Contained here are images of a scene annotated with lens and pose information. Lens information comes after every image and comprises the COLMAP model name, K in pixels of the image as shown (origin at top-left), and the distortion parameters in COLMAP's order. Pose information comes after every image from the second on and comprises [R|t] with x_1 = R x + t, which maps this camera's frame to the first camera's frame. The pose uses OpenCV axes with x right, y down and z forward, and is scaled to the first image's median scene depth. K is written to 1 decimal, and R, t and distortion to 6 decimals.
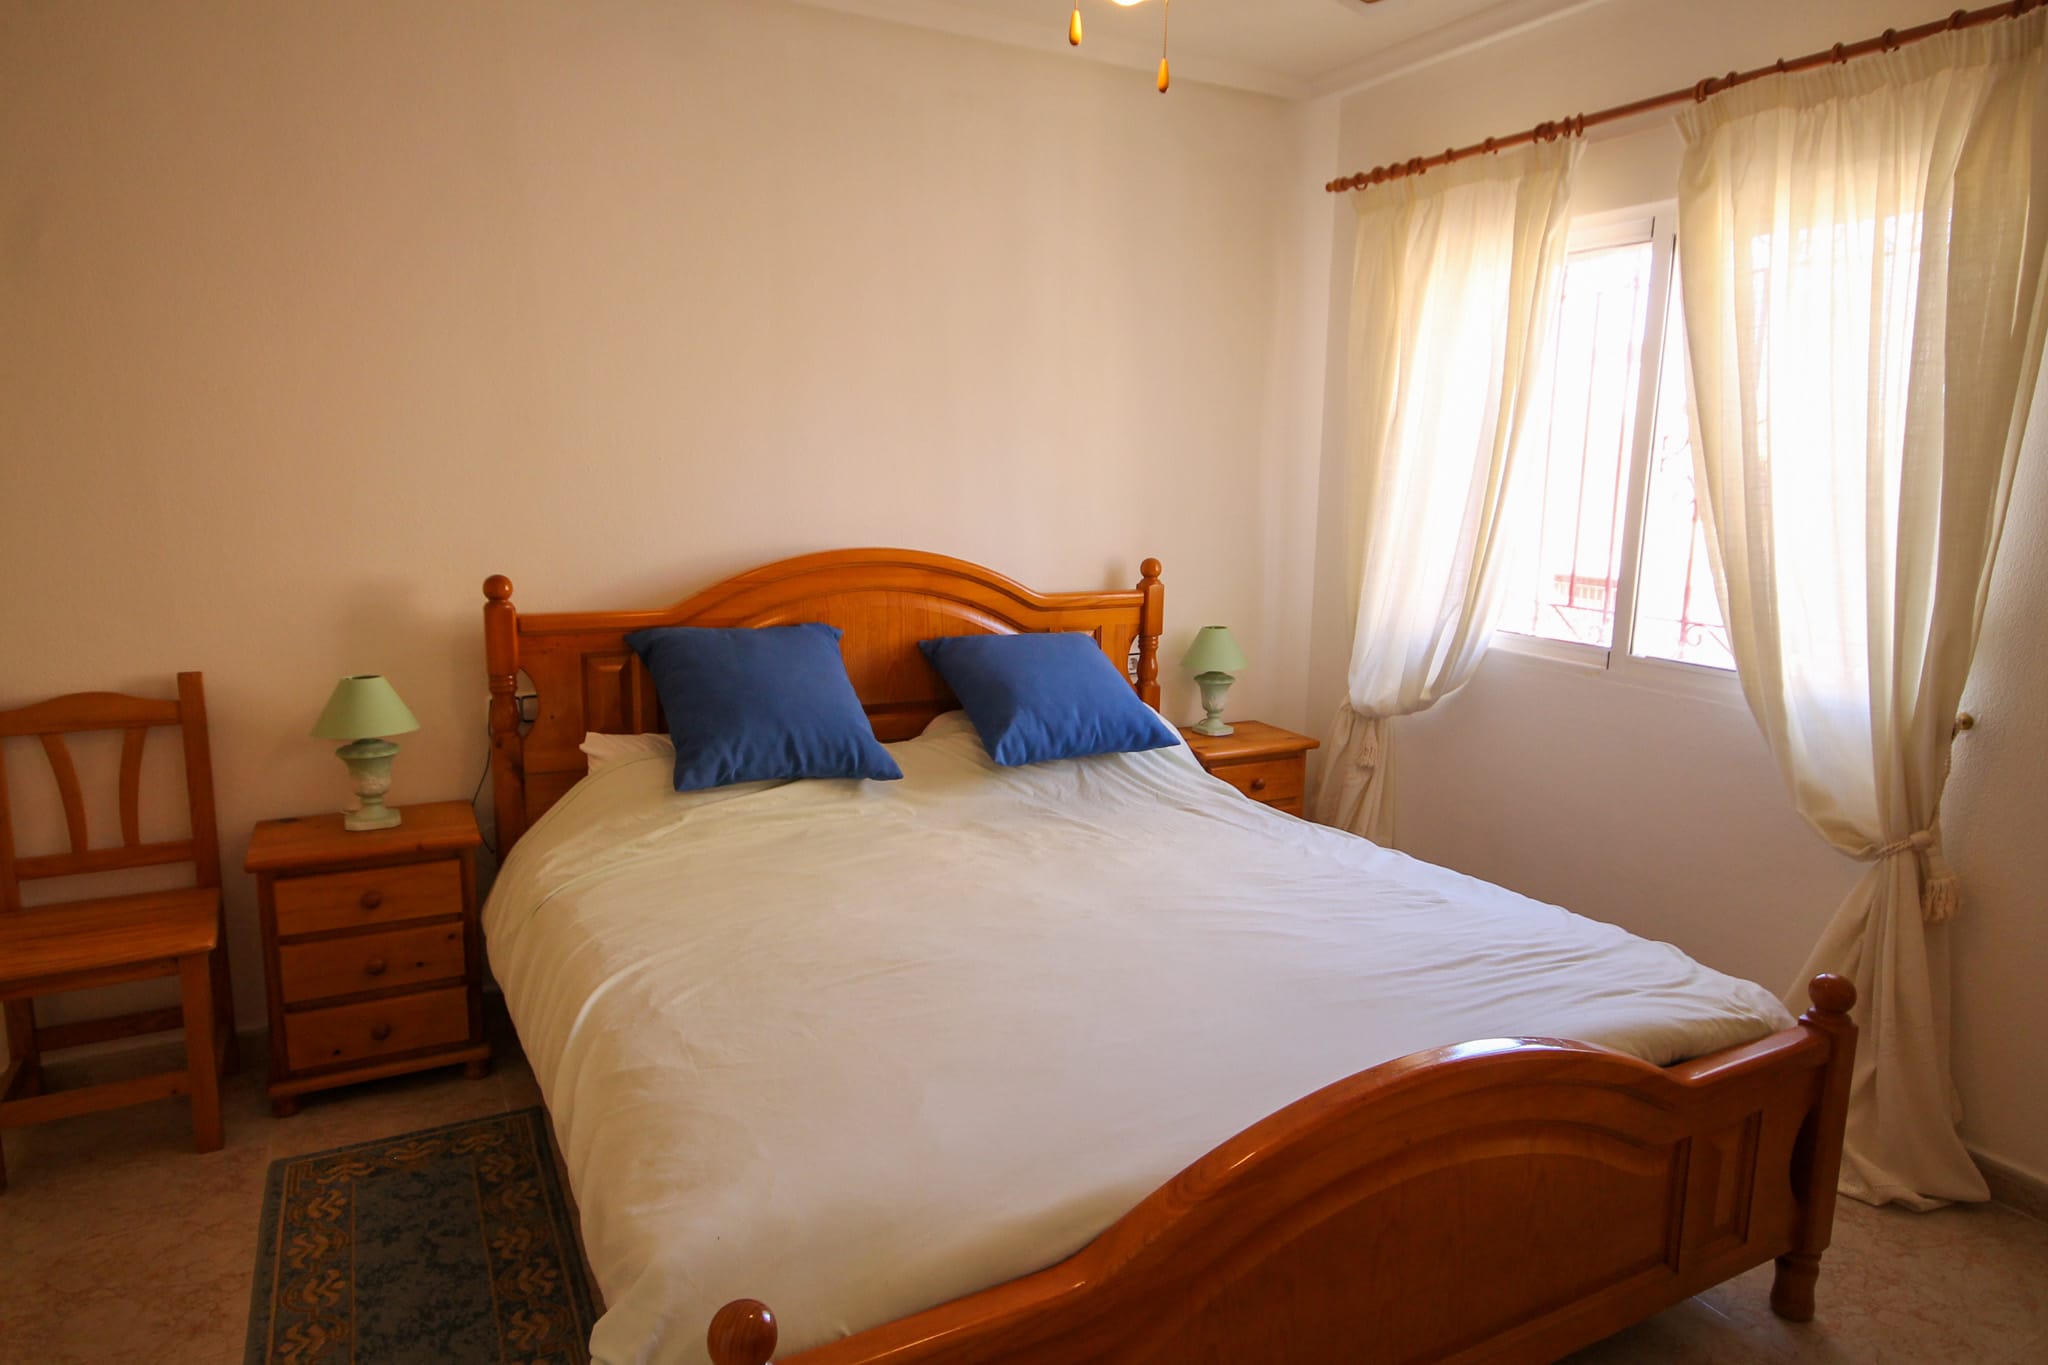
lens RADIAL K [[1294.1, 0, 1024.0], [0, 1294.1, 682.5], [0, 0, 1]] dist [0.001344, 0.003919]
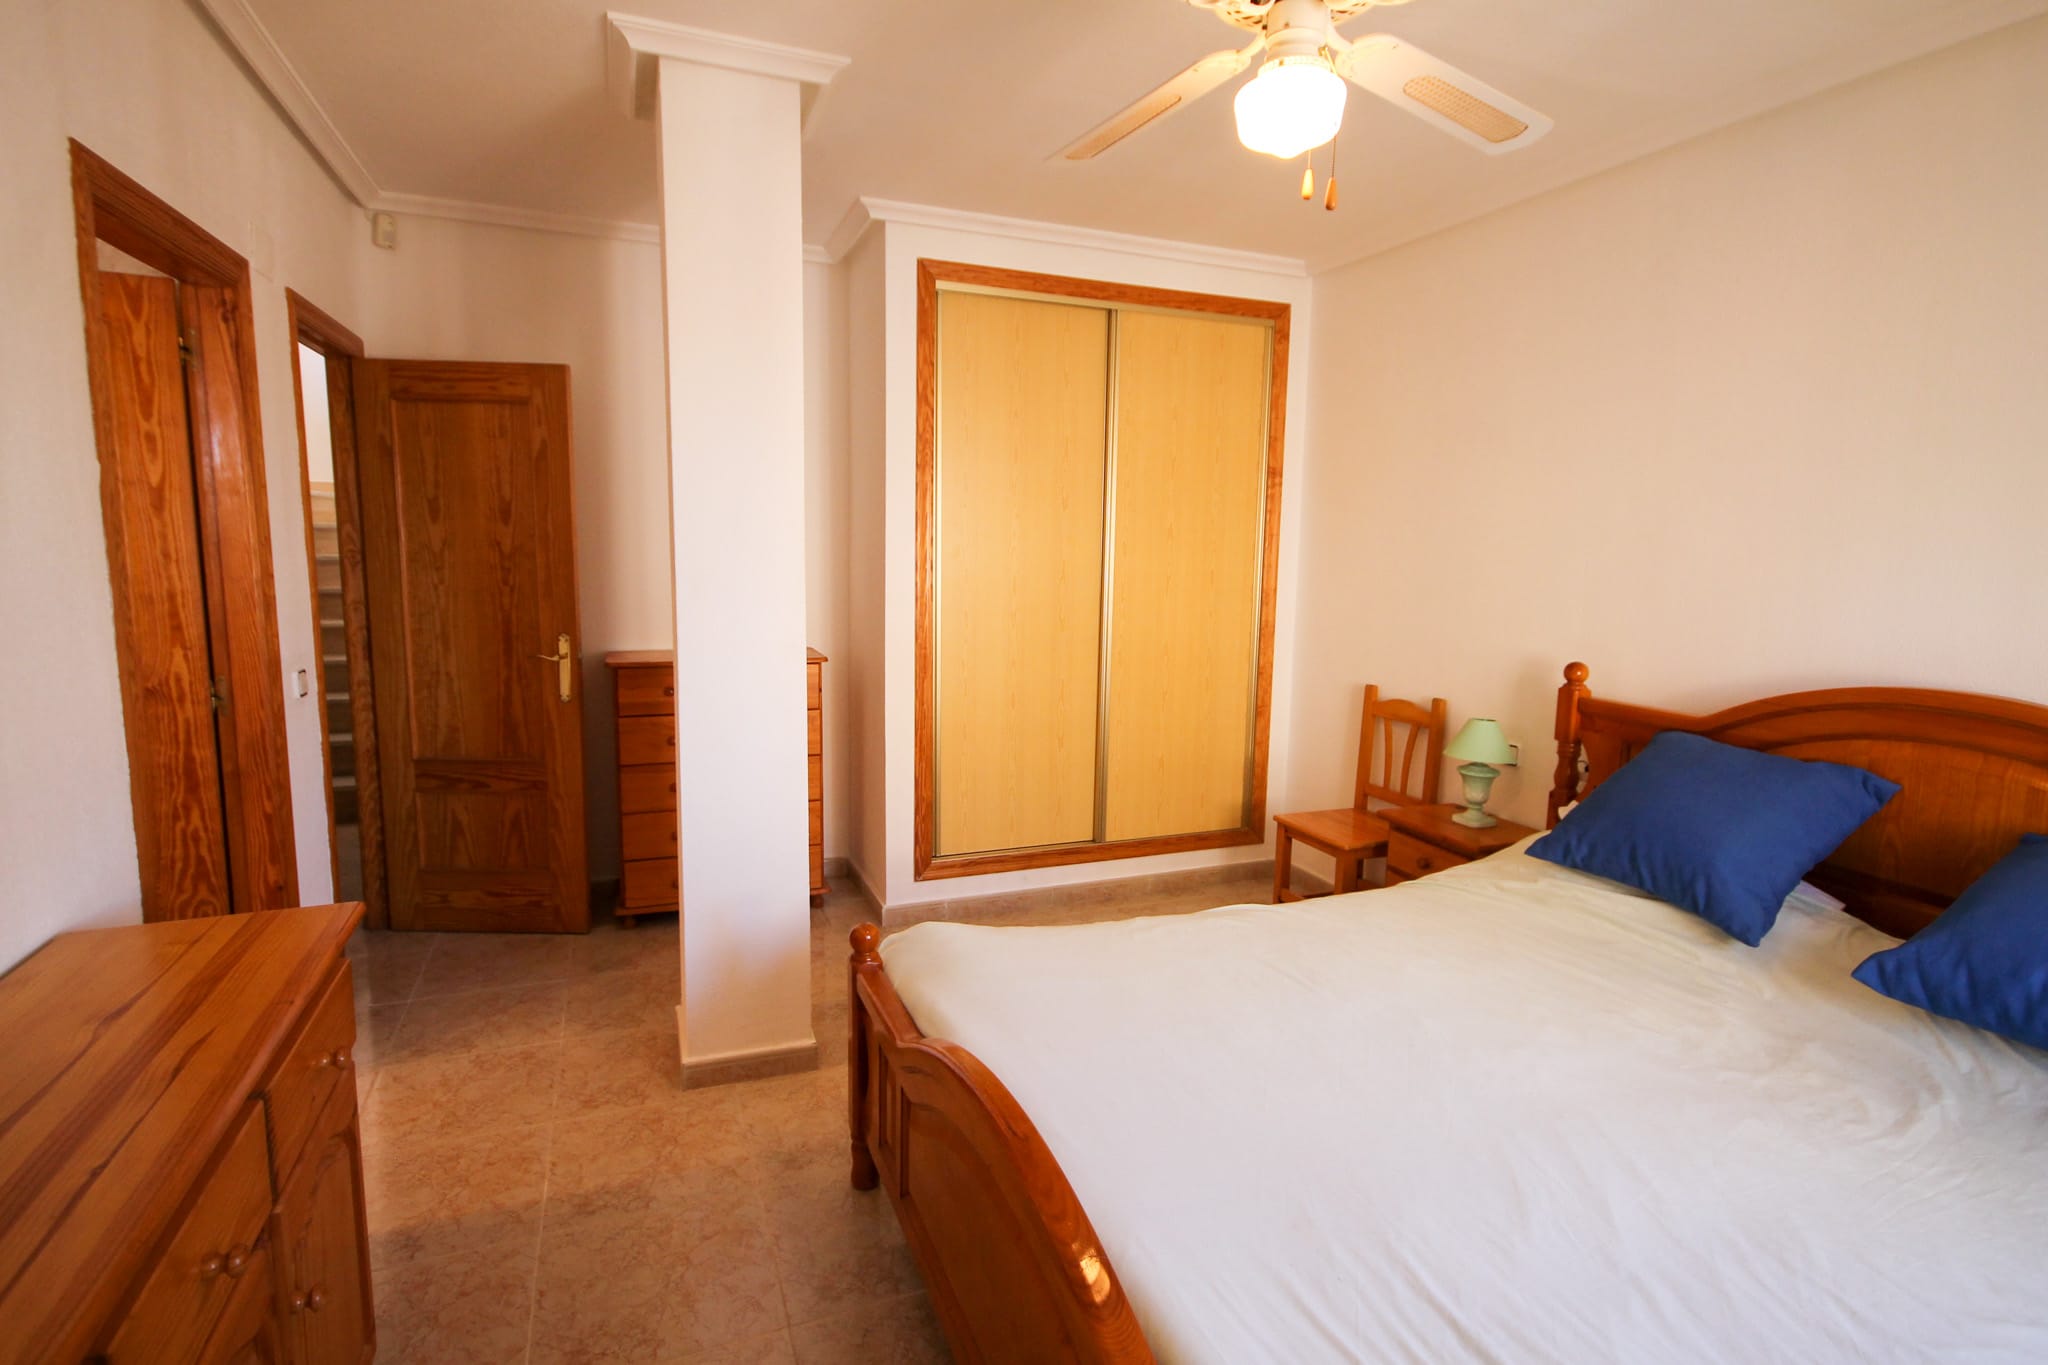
lens RADIAL K [[1034.2, 0, 1032.6], [0, 1034.2, 679.5], [0, 0, 1]] dist [-0.000871, -0.000994]
pose [[-0.116680, 0.114610, -0.986535, 0.632046], [-0.192944, 0.971779, 0.135716, -0.100497], [0.974248, 0.206181, -0.091273, 0.587271]]
